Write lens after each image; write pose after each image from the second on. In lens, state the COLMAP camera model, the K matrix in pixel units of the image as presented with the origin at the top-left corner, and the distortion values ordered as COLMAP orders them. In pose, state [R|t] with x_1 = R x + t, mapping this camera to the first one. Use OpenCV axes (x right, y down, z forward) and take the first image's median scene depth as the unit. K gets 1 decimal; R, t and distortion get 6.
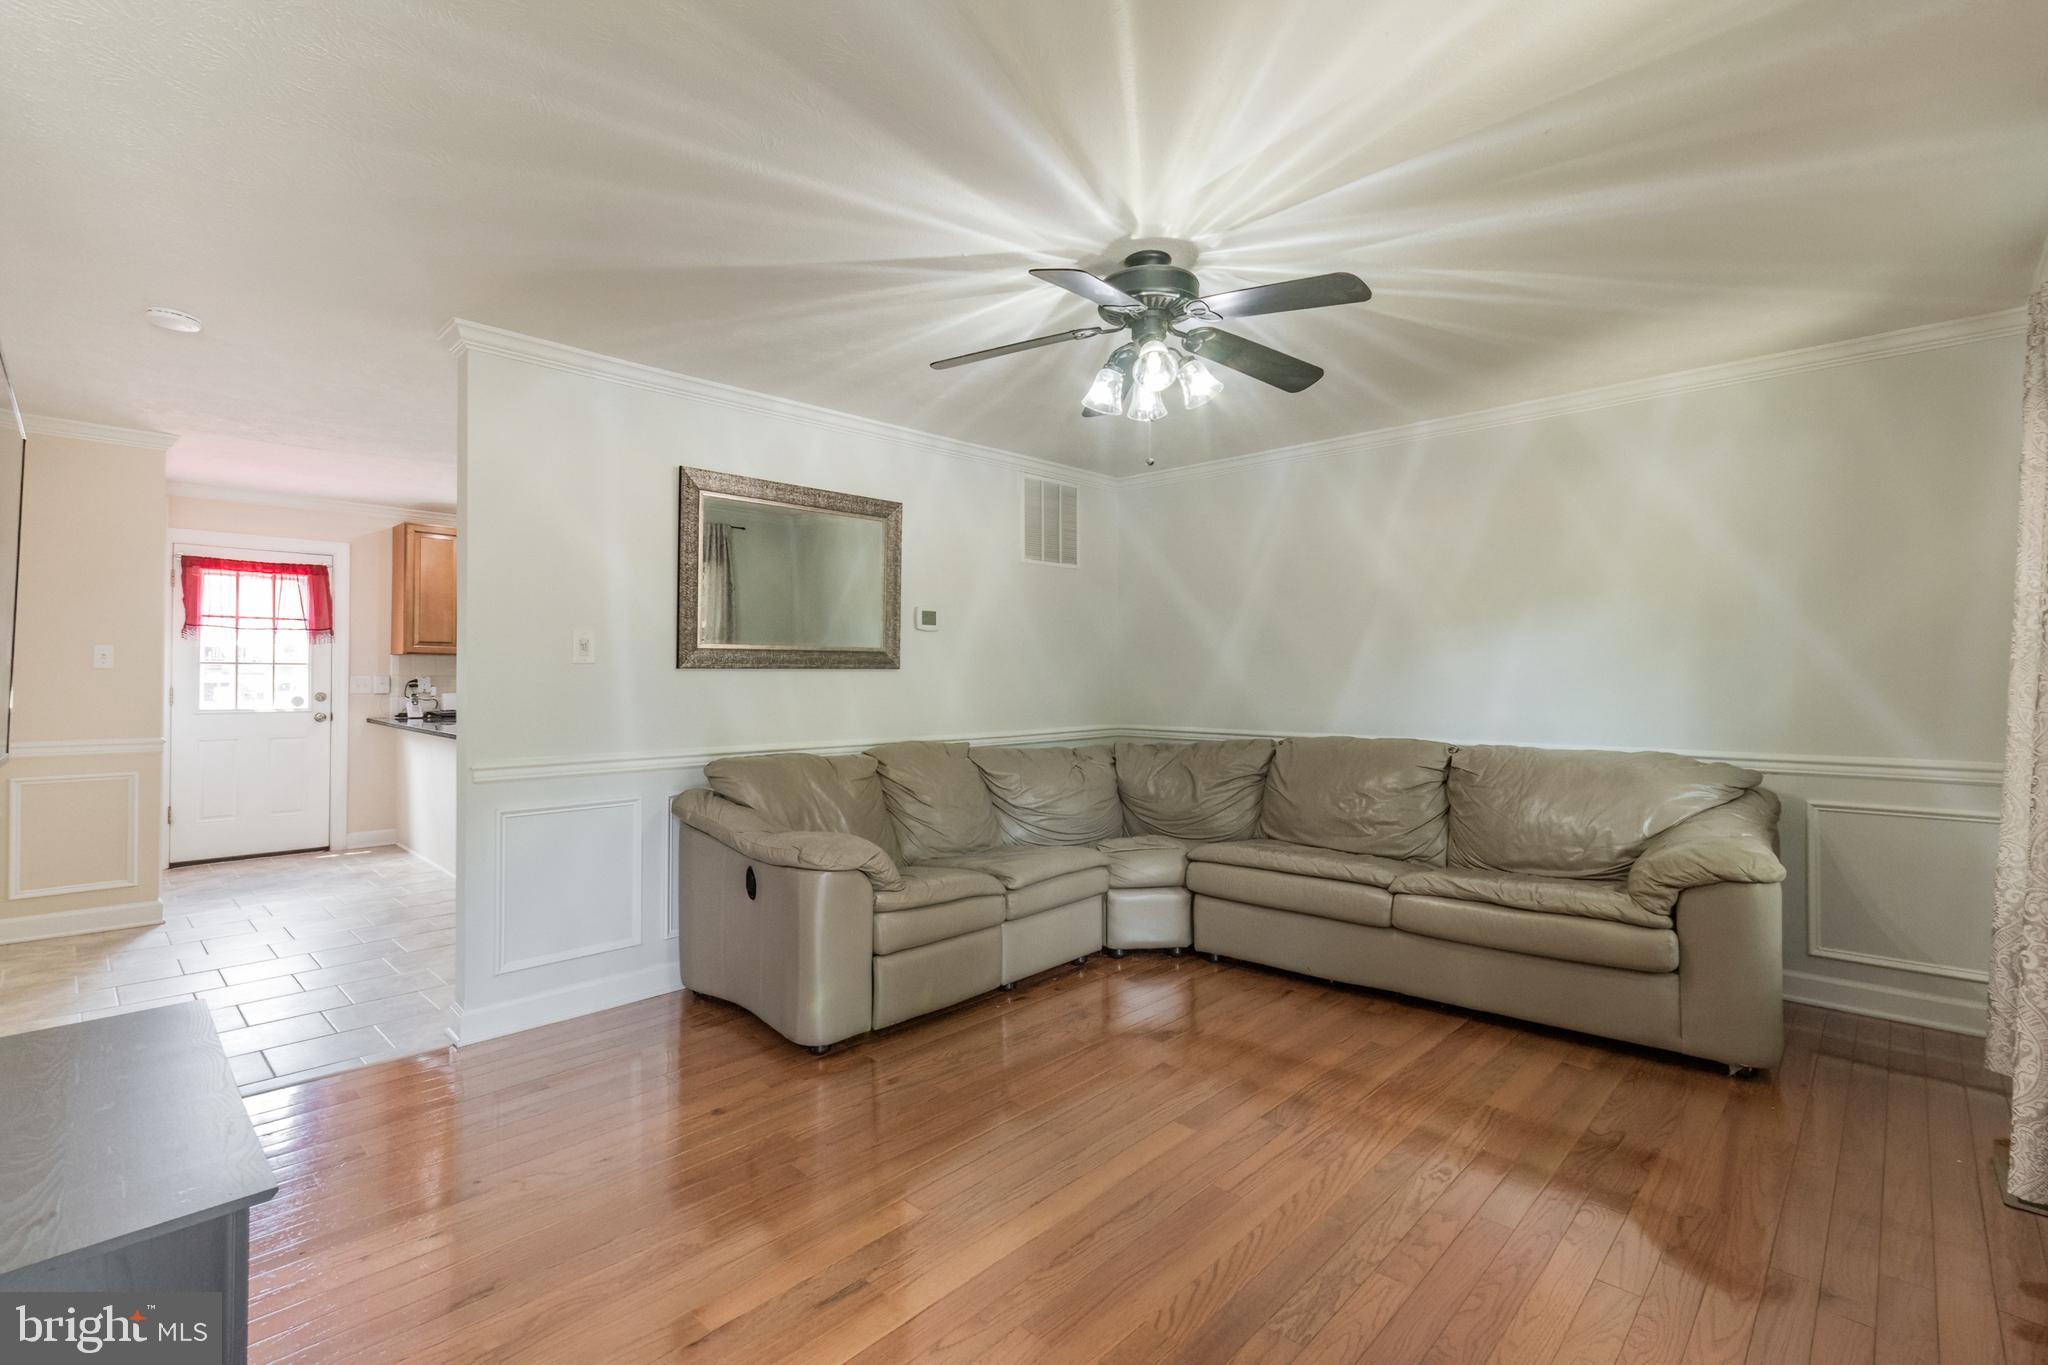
lens RADIAL K [[941.0, 0, 1026.2], [0, 941.0, 657.1], [0, 0, 1]] dist [0.001784, 0.000453]
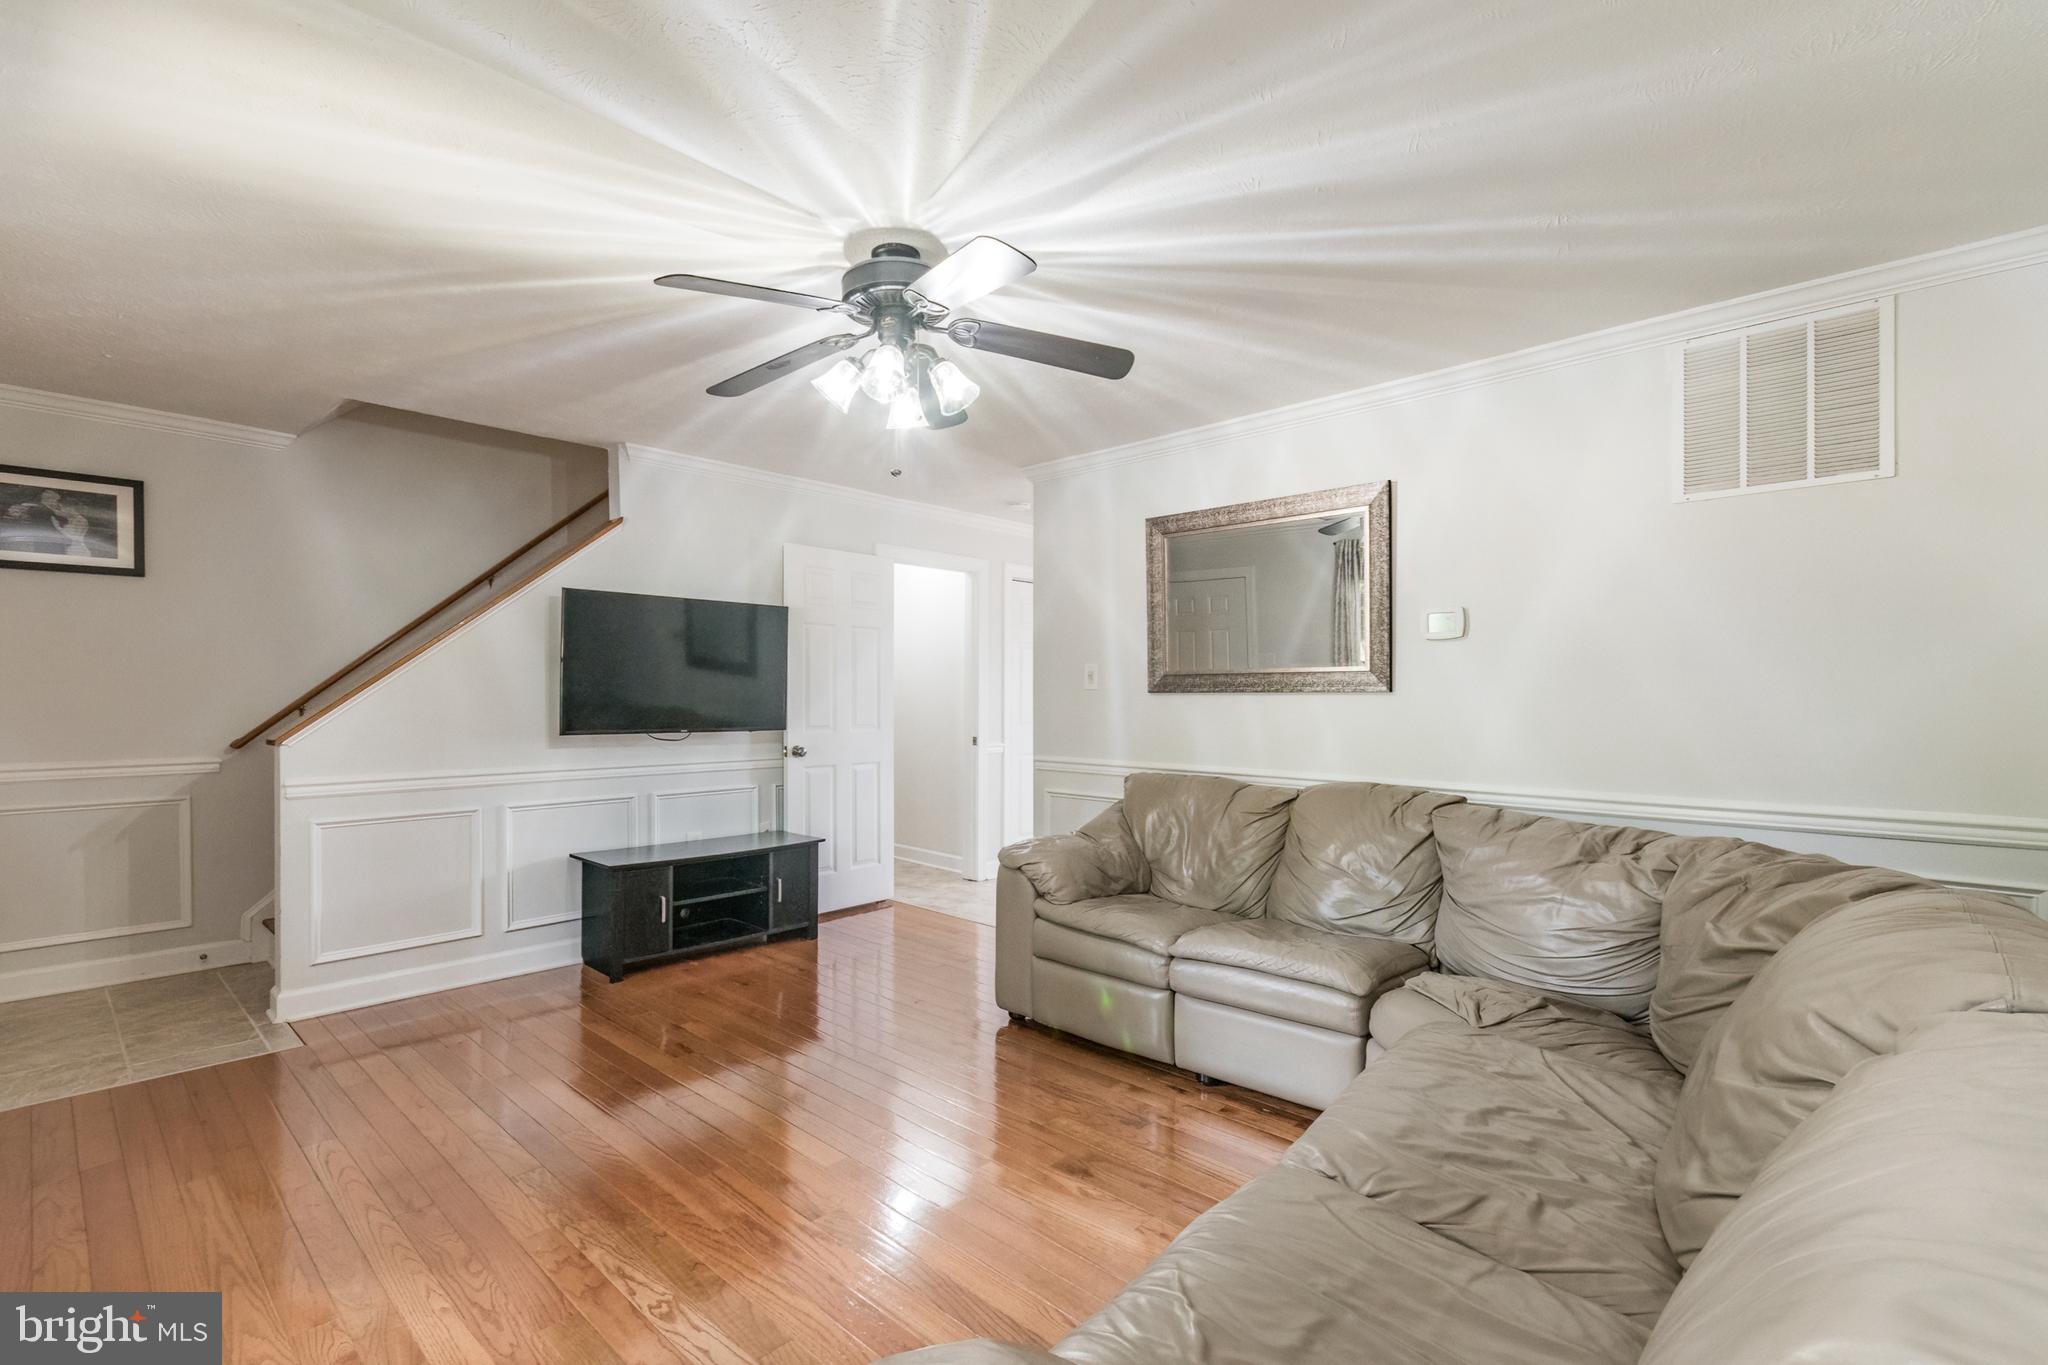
lens RADIAL K [[915.4, 0, 984.3], [0, 915.4, 700.2], [0, 0, 1]] dist [0.001156, 0.000128]
pose [[-0.005680, 0.004796, -0.999972, 0.704565], [0.020928, 0.999770, 0.004676, 0.010439], [0.999765, -0.020901, -0.005779, 0.737972]]
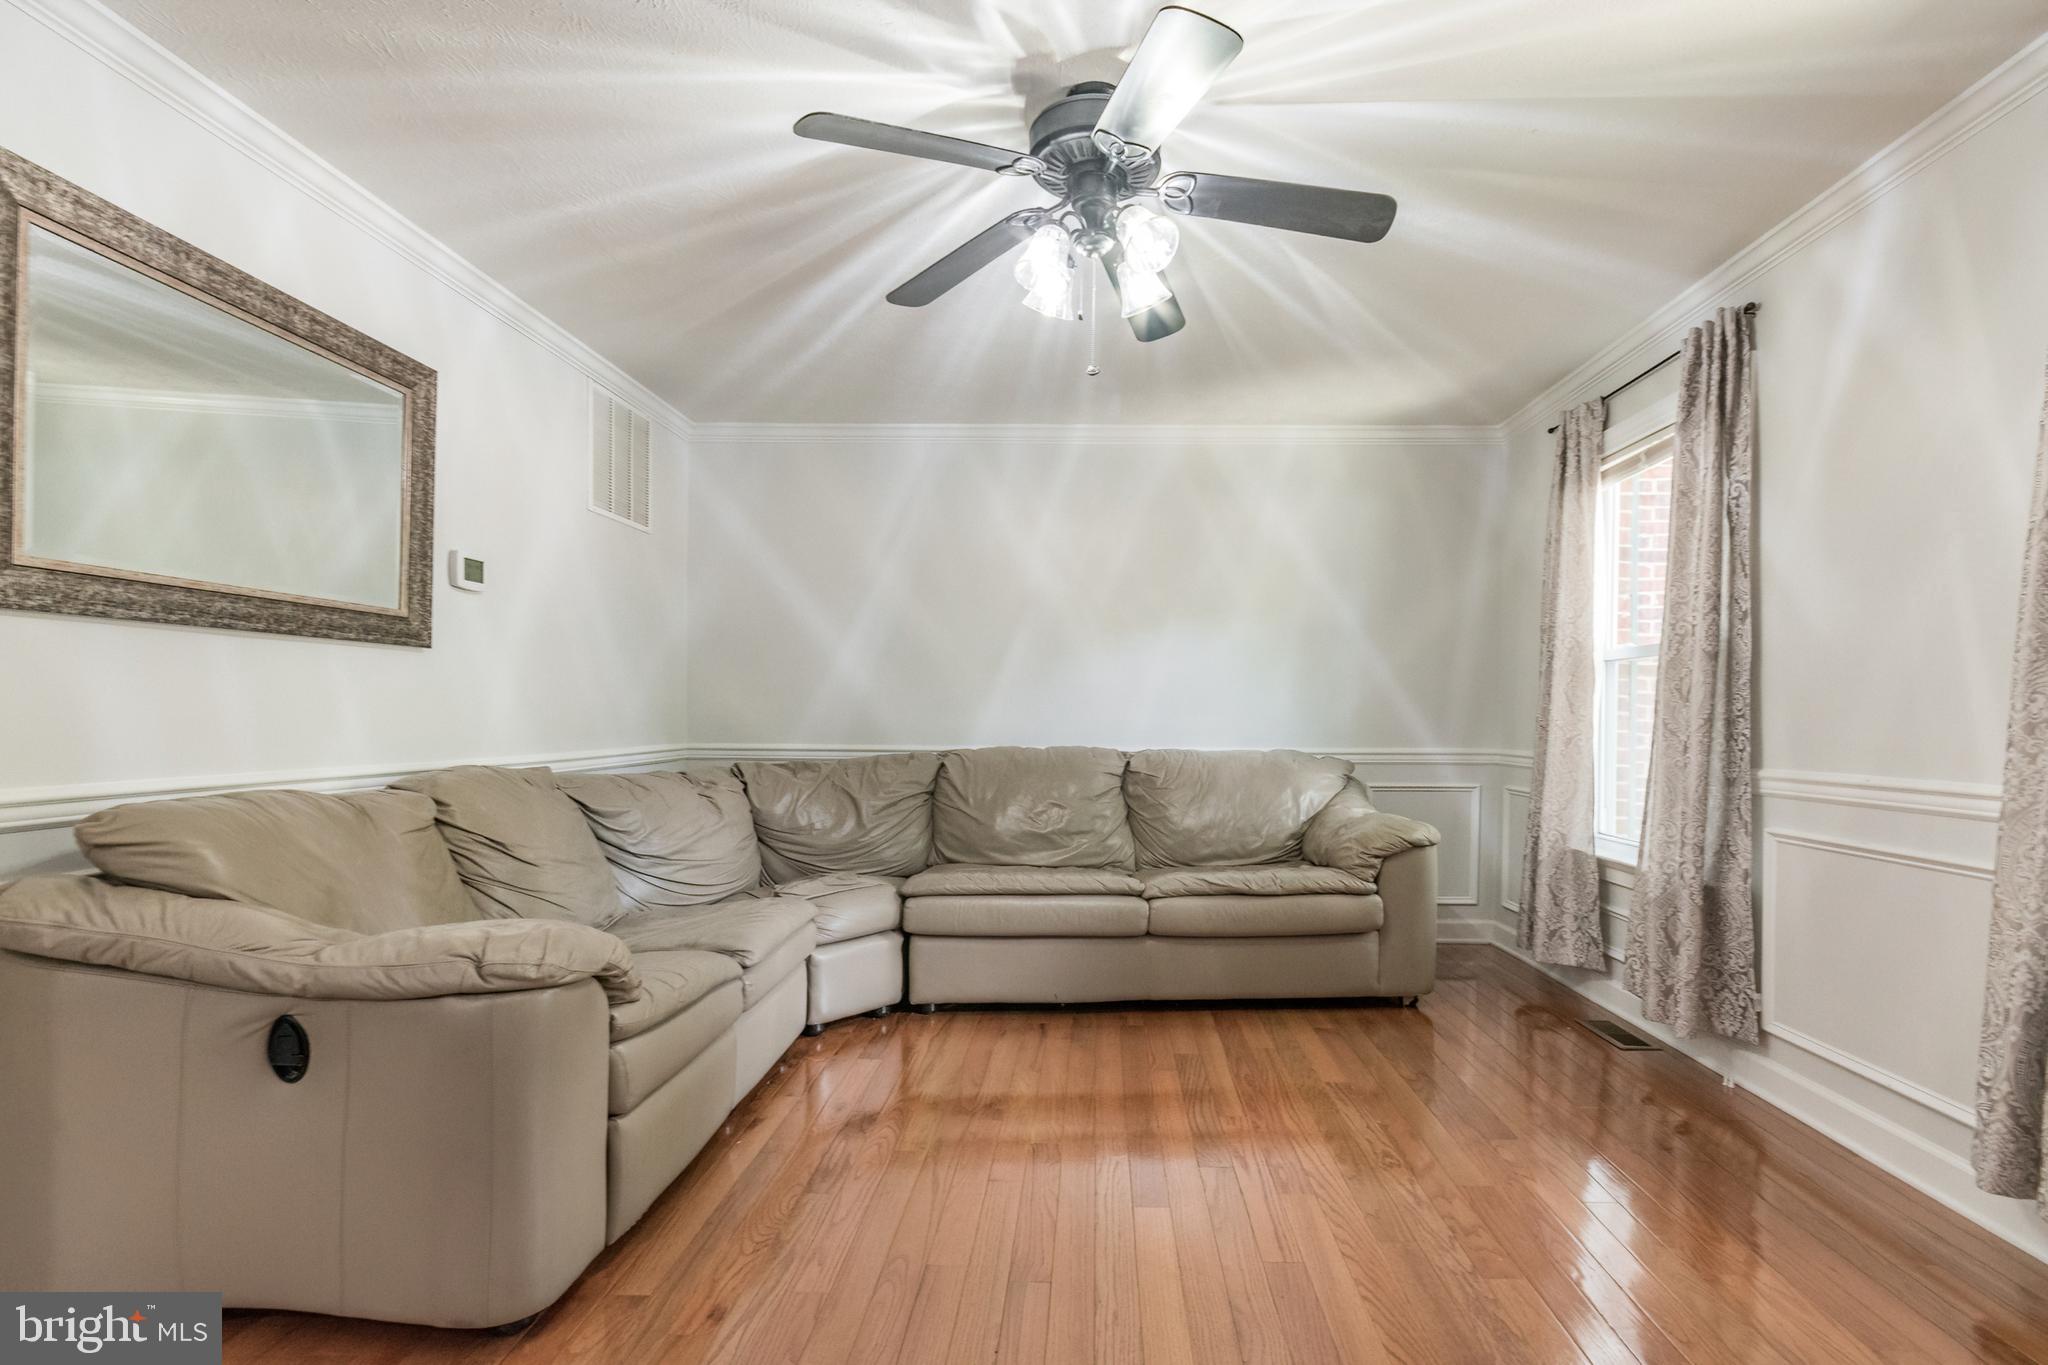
lens RADIAL K [[939.7, 0, 1111.8], [0, 939.7, 723.2], [0, 0, 1]] dist [0.002279, 0.000522]
pose [[0.720912, -0.001060, 0.693025, -0.264817], [-0.019635, 0.999566, 0.021954, 0.043352], [-0.692748, -0.029434, 0.720579, 0.290933]]
